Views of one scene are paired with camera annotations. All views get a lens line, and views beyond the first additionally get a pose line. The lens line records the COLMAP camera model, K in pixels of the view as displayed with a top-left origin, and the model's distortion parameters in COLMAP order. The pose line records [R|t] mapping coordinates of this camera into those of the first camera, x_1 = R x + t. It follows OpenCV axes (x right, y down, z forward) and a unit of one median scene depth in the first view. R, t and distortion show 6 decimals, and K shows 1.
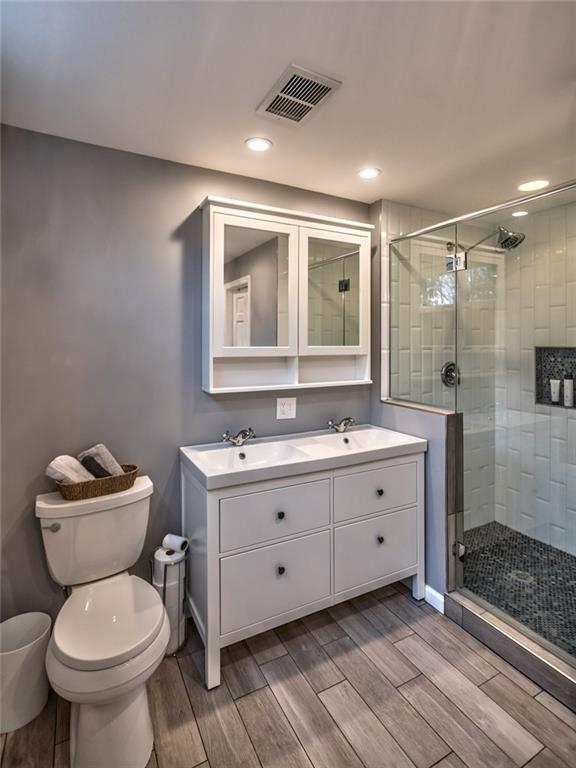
lens RADIAL K [[391.8, 0, 288.0], [0, 391.8, 350.7], [0, 0, 1]] dist [-0.006789, 0.003743]
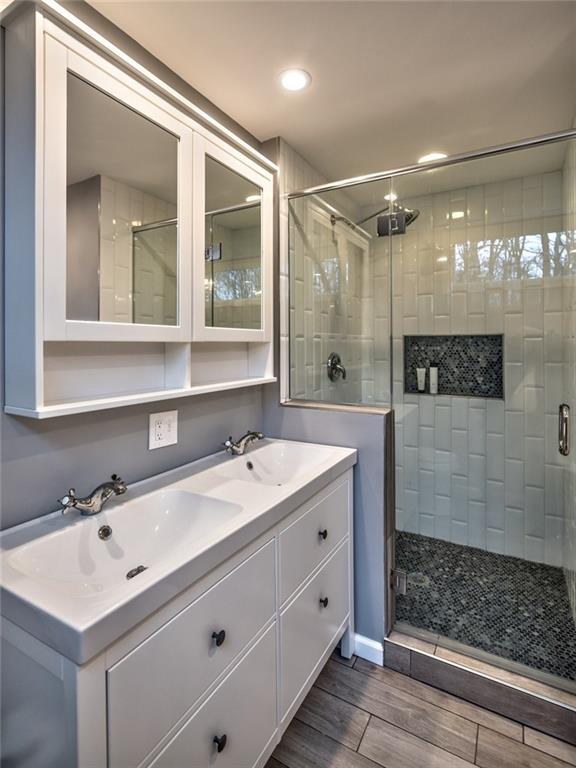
lens RADIAL K [[391.8, 0, 287.6], [0, 391.8, 348.7], [0, 0, 1]] dist [-0.006789, 0.003743]
pose [[0.849718, -0.011832, 0.527105, -0.168789], [0.019030, 0.999785, -0.008235, 0.031616], [-0.526894, 0.017028, 0.849760, 0.398800]]
